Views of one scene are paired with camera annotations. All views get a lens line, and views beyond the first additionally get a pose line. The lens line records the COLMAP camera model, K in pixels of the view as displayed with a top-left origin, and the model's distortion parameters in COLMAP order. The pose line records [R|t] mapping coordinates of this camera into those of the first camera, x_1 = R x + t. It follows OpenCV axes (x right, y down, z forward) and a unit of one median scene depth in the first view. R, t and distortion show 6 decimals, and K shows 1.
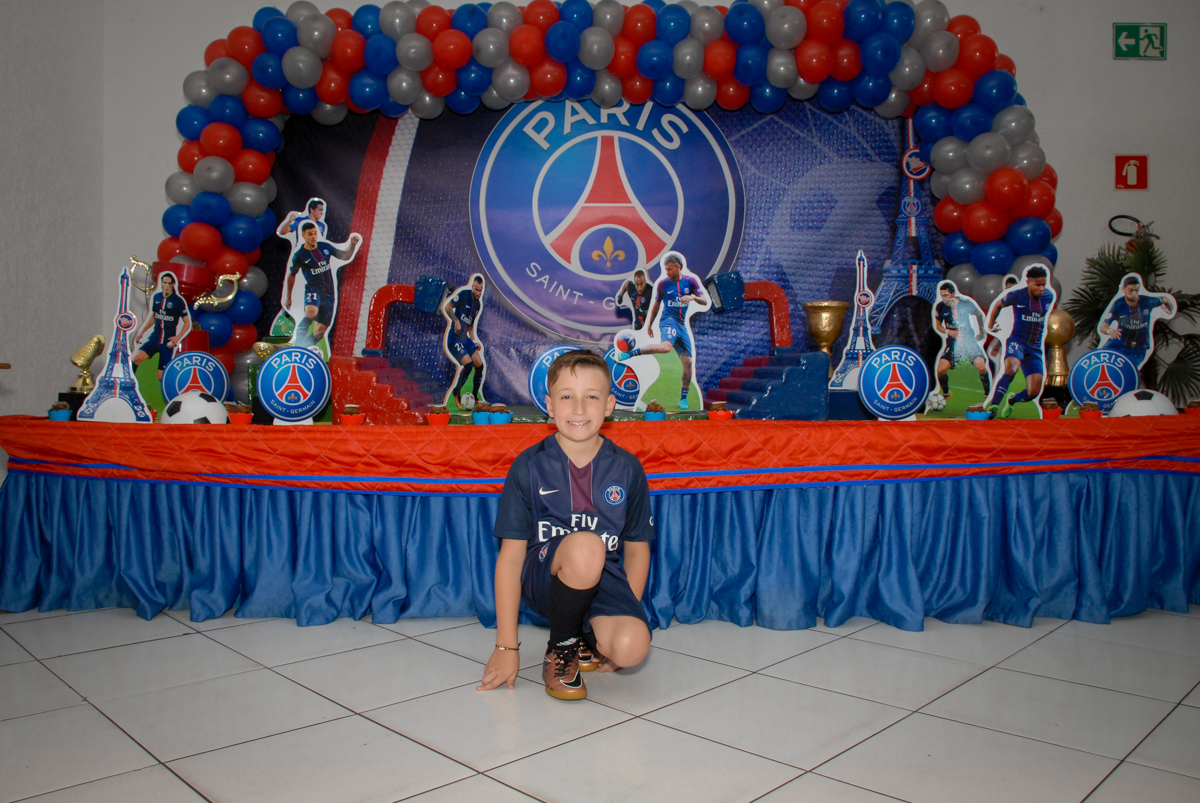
lens RADIAL K [[1090.9, 0, 600.4], [0, 1090.9, 438.2], [0, 0, 1]] dist [-0.183037, 0.145831]
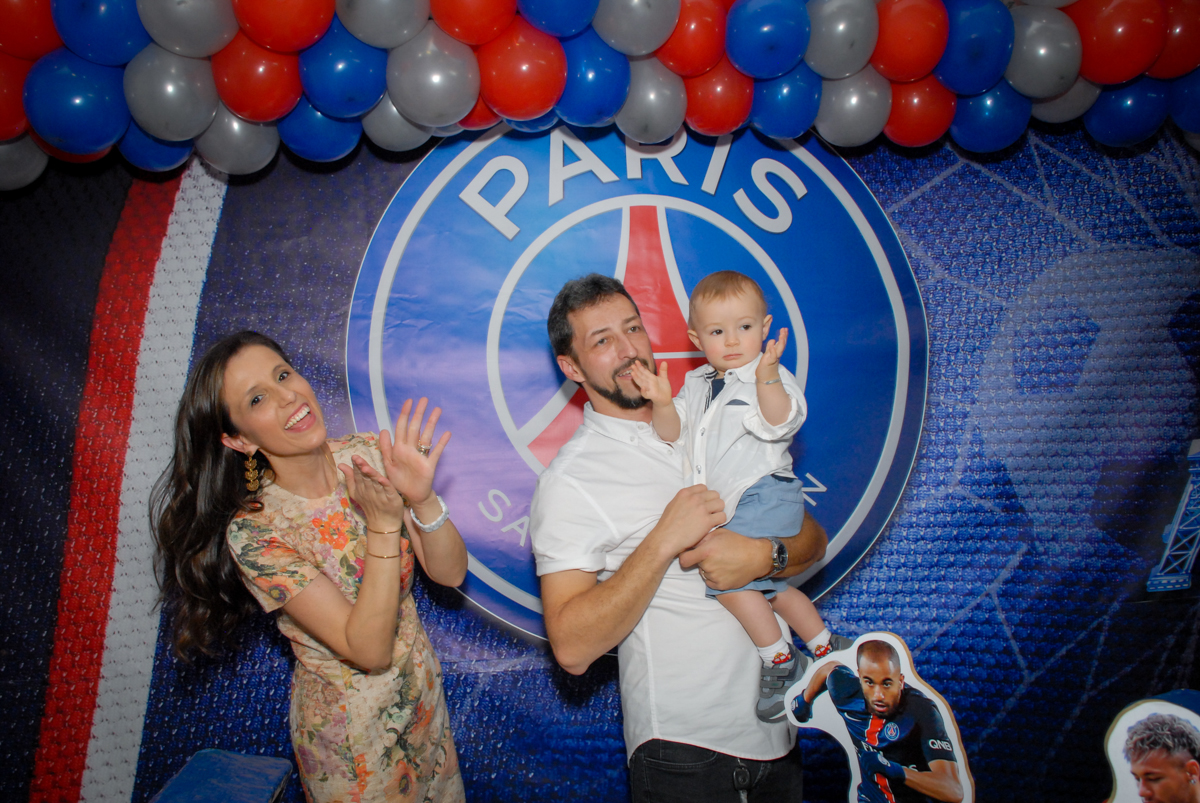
lens RADIAL K [[997.0, 0, 600.0], [0, 997.0, 401.5], [0, 0, 1]] dist [-0.138282, 0.151393]
pose [[0.993914, -0.038483, 0.103217, -0.059149], [0.044887, 0.997162, -0.060449, -0.171214], [-0.100598, 0.064714, 0.992820, 0.579599]]
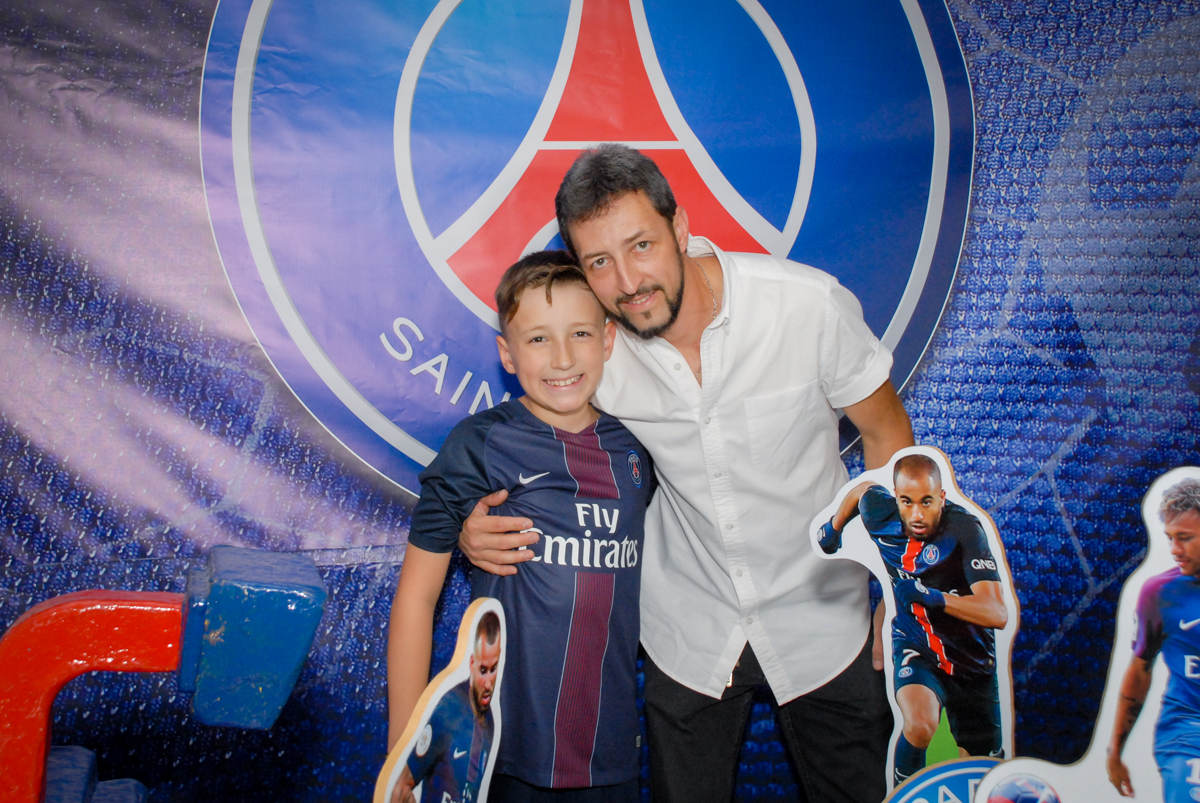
lens RADIAL K [[1799.9, 0, 601.6], [0, 1799.9, 357.2], [0, 0, 1]] dist [0.106393, 0.475524]
pose [[0.972967, -0.028923, 0.229127, -0.130175], [0.027872, 0.999581, 0.007822, -0.151989], [-0.229257, -0.001224, 0.973365, 0.436263]]
